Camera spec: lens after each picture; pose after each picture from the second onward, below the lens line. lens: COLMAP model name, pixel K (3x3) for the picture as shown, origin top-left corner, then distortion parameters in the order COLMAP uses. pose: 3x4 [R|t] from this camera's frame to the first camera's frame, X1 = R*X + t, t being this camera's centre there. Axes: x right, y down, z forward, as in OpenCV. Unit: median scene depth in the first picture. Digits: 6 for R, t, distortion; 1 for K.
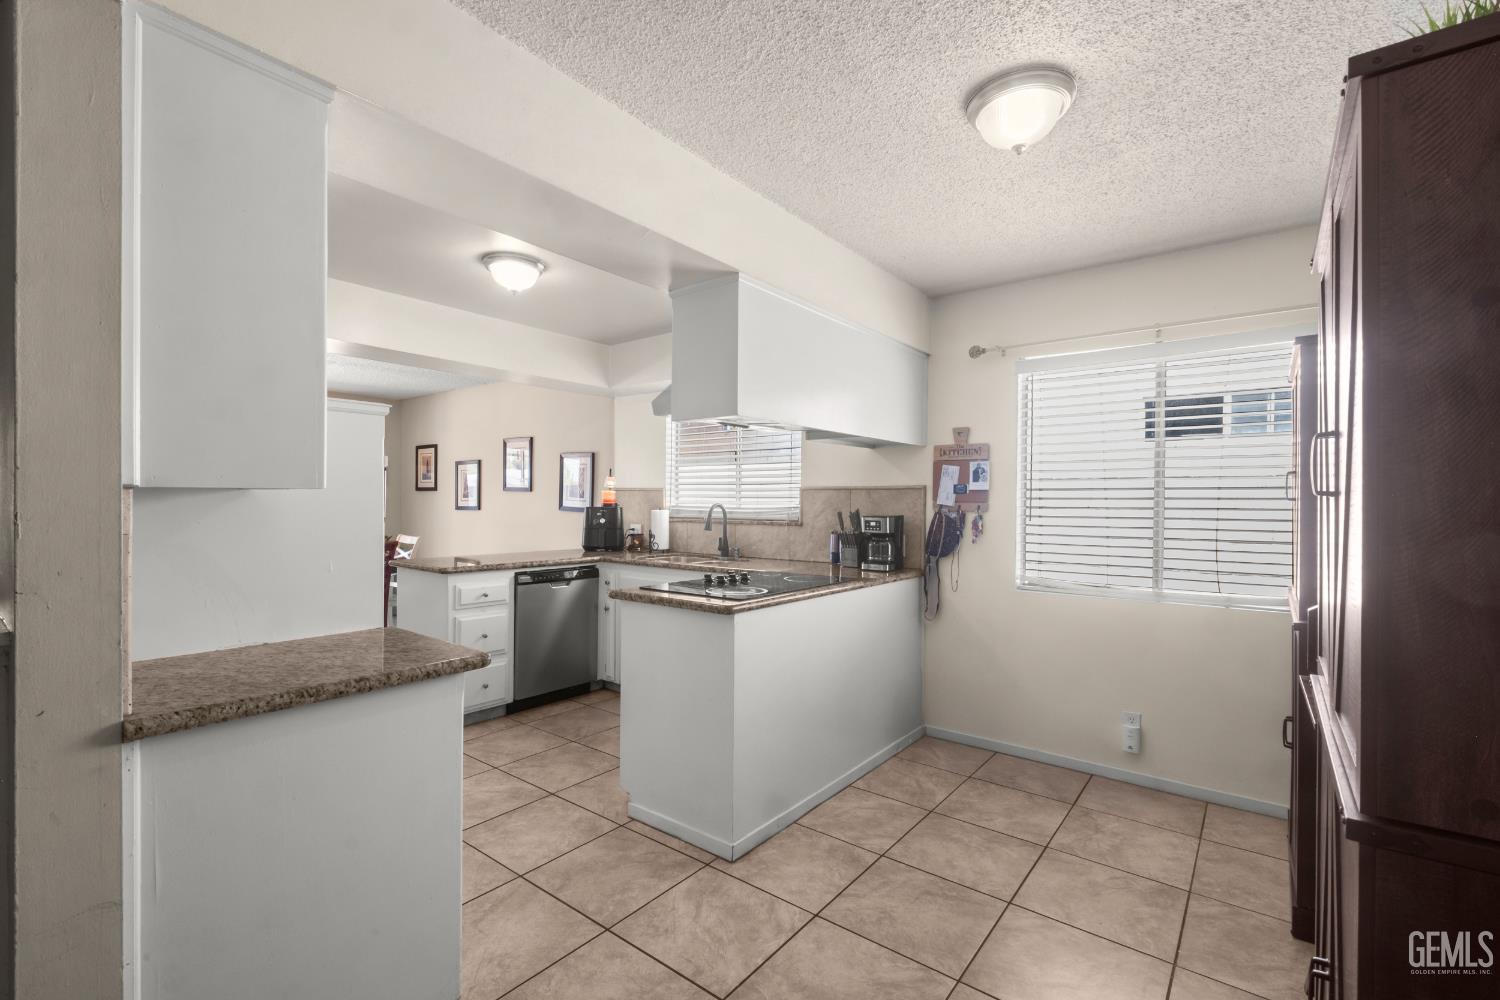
lens RADIAL K [[661.0, 0, 747.9], [0, 661.0, 499.5], [0, 0, 1]] dist [0.012733, -0.010100]
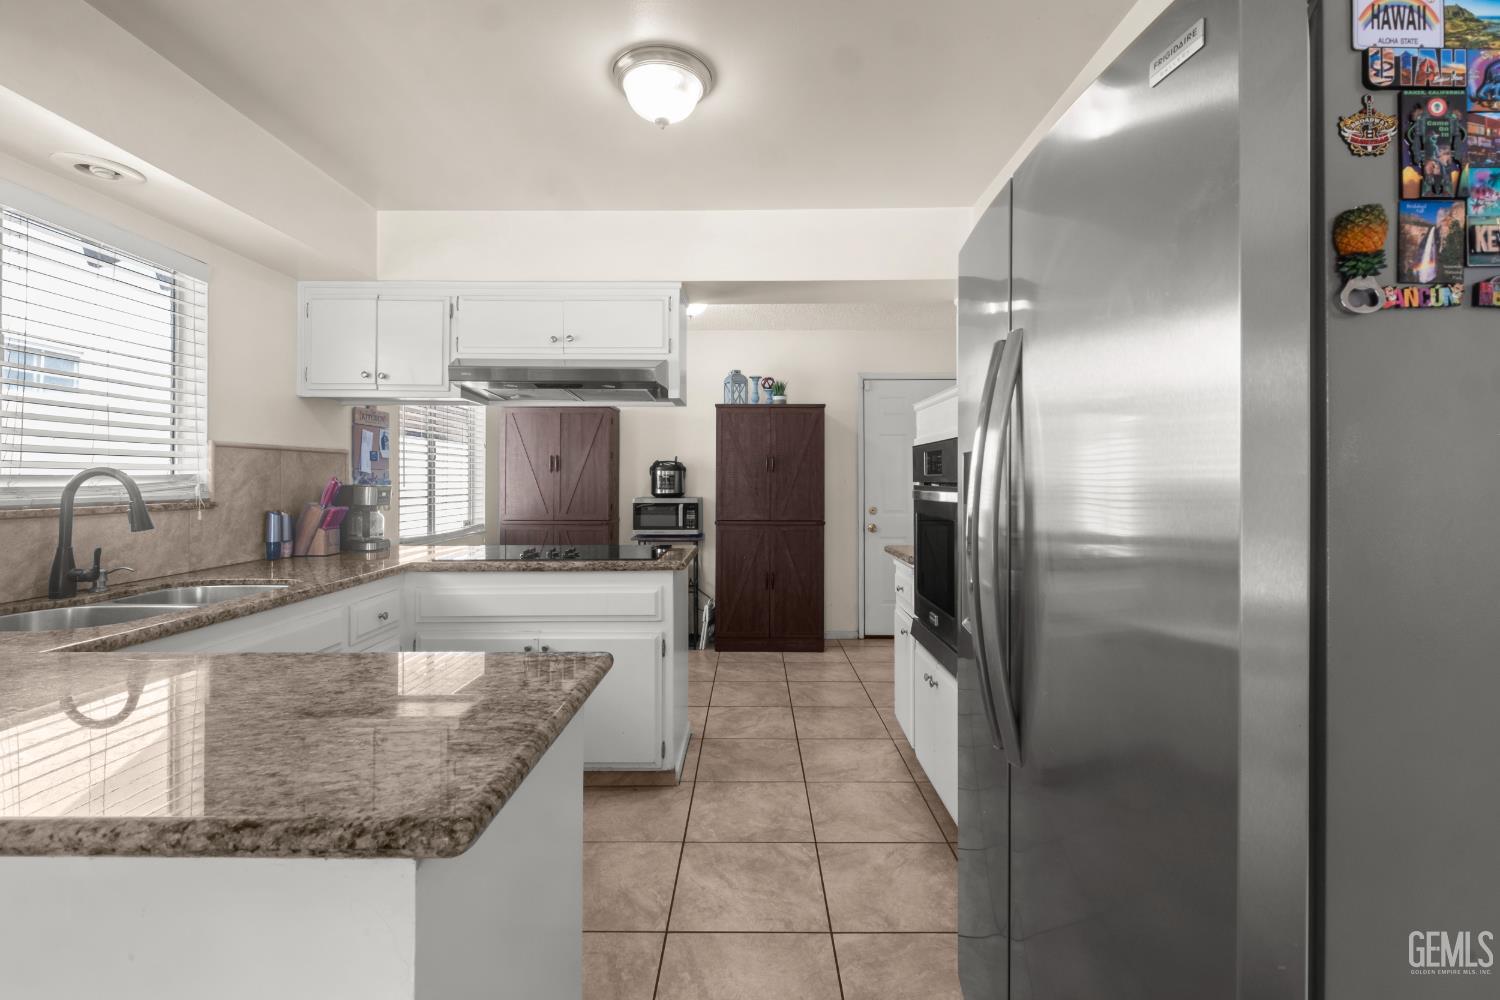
lens RADIAL K [[665.3, 0, 753.3], [0, 665.3, 472.5], [0, 0, 1]] dist [0.001797, -0.000687]
pose [[-0.618957, 0.001104, 0.785424, -0.645137], [-0.006039, 0.999963, -0.006165, 0.009136], [-0.785402, -0.008559, -0.618927, 0.954747]]
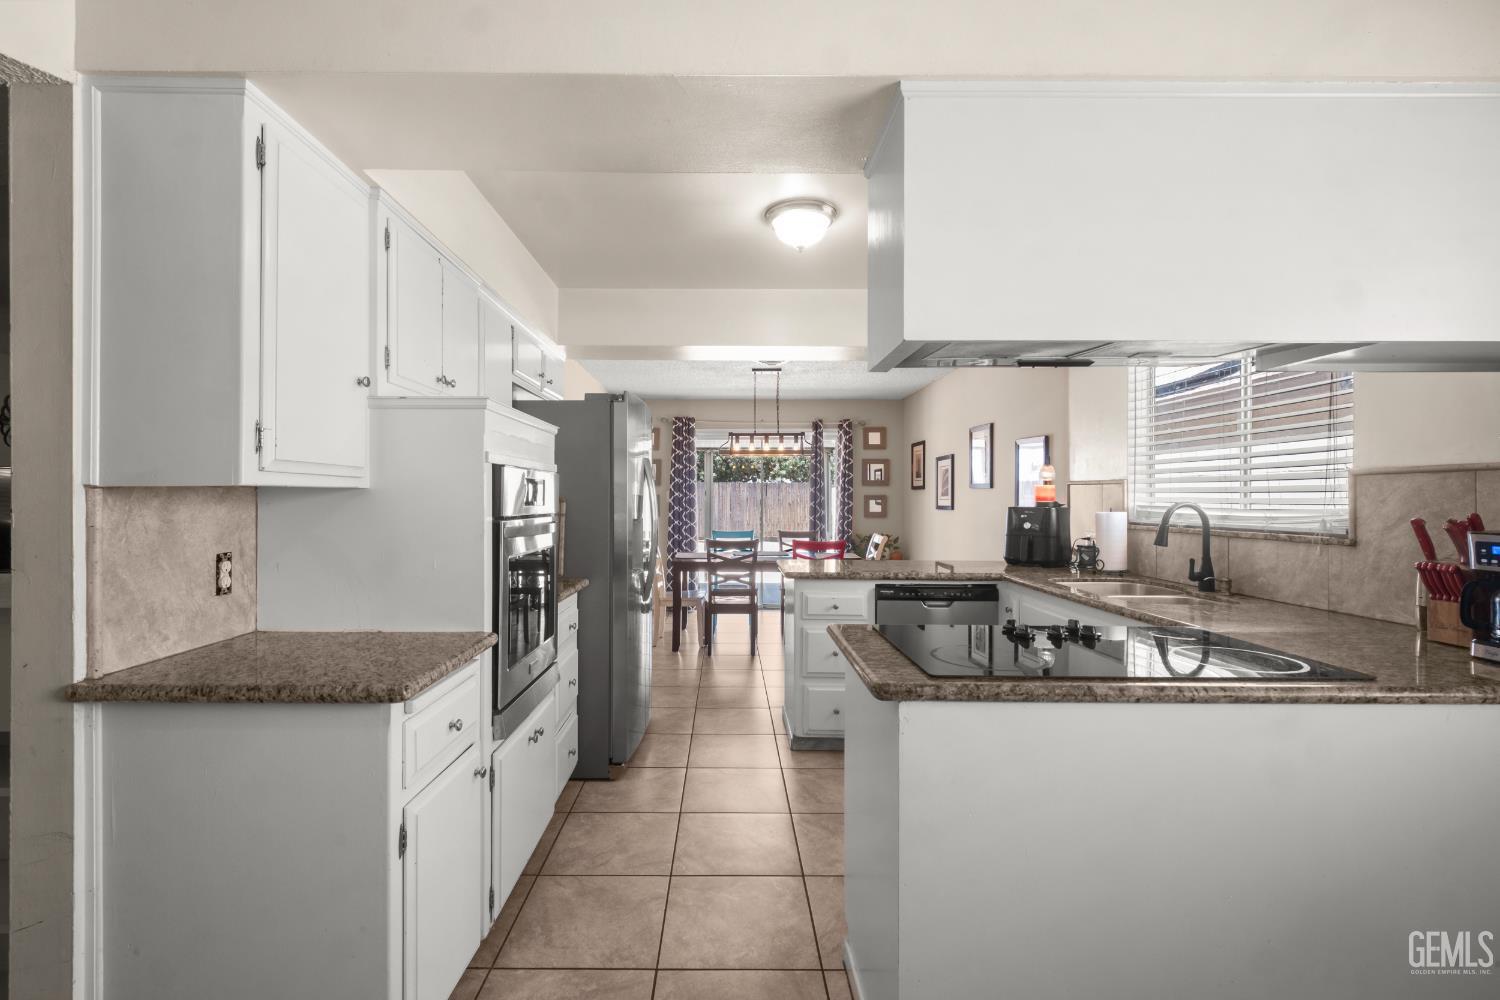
lens RADIAL K [[667.7, 0, 727.2], [0, 667.7, 495.4], [0, 0, 1]] dist [0.013074, -0.010178]
pose [[0.616427, -0.008178, -0.787370, 0.182035], [0.003749, 0.999965, -0.007450, 0.002941], [0.787403, 0.001641, 0.616436, 0.298371]]
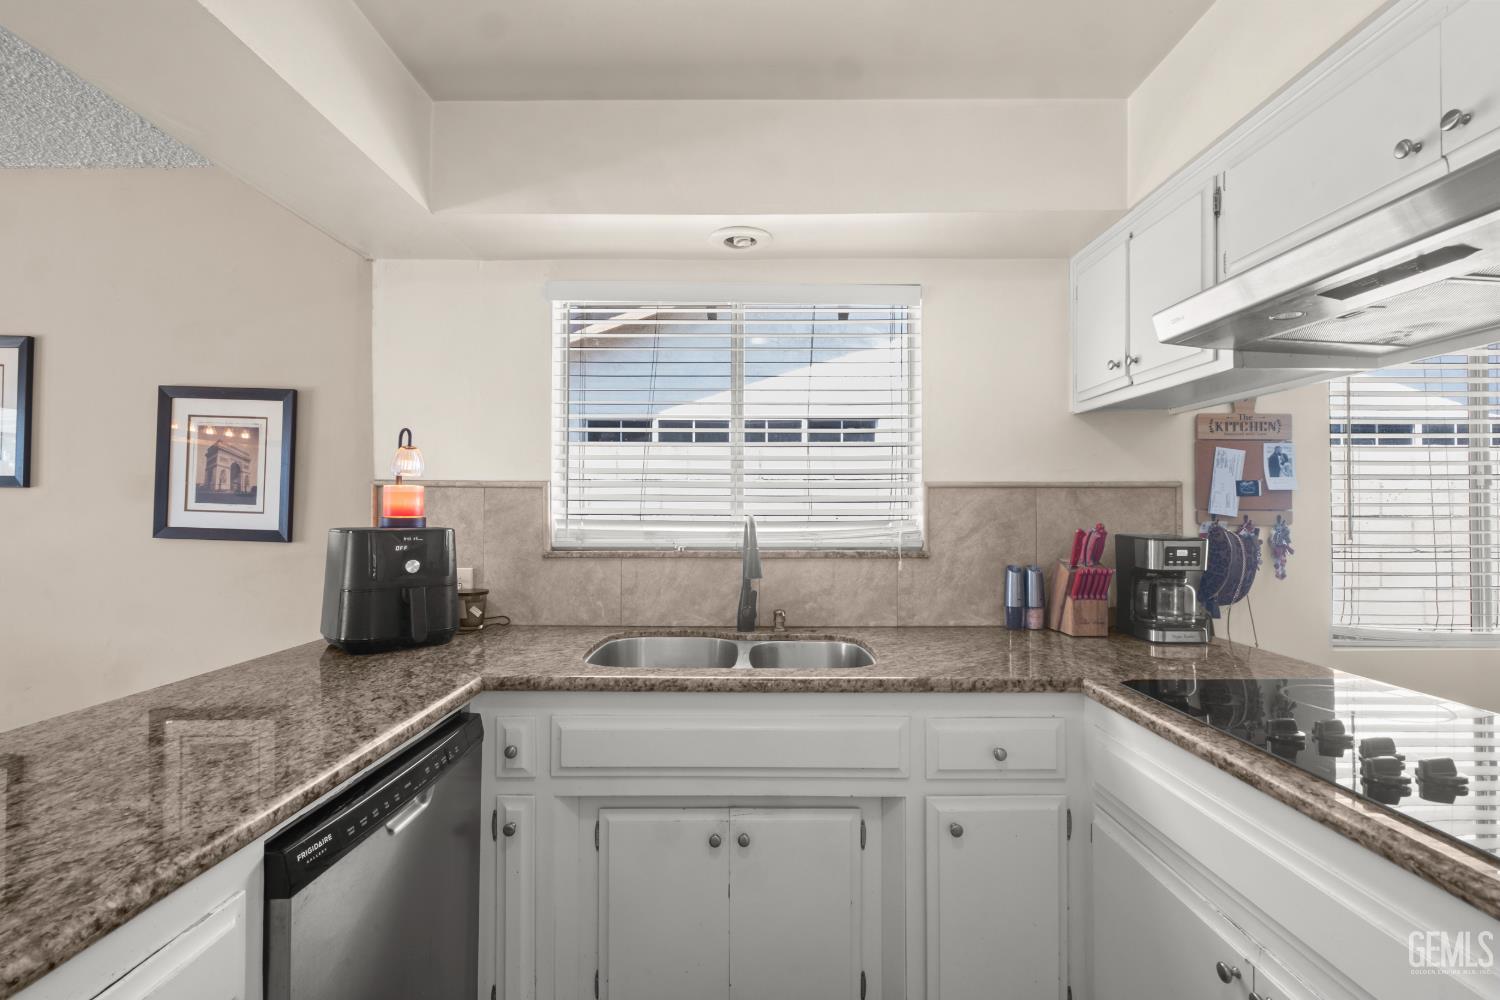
lens RADIAL K [[654.1, 0, 747.0], [0, 654.1, 502.0], [0, 0, 1]] dist [0.003040, -0.003532]
pose [[0.792056, 0.001097, 0.610447, -0.324884], [0.003019, 0.999979, -0.005714, -0.001054], [-0.610441, 0.006369, 0.792036, 0.661386]]
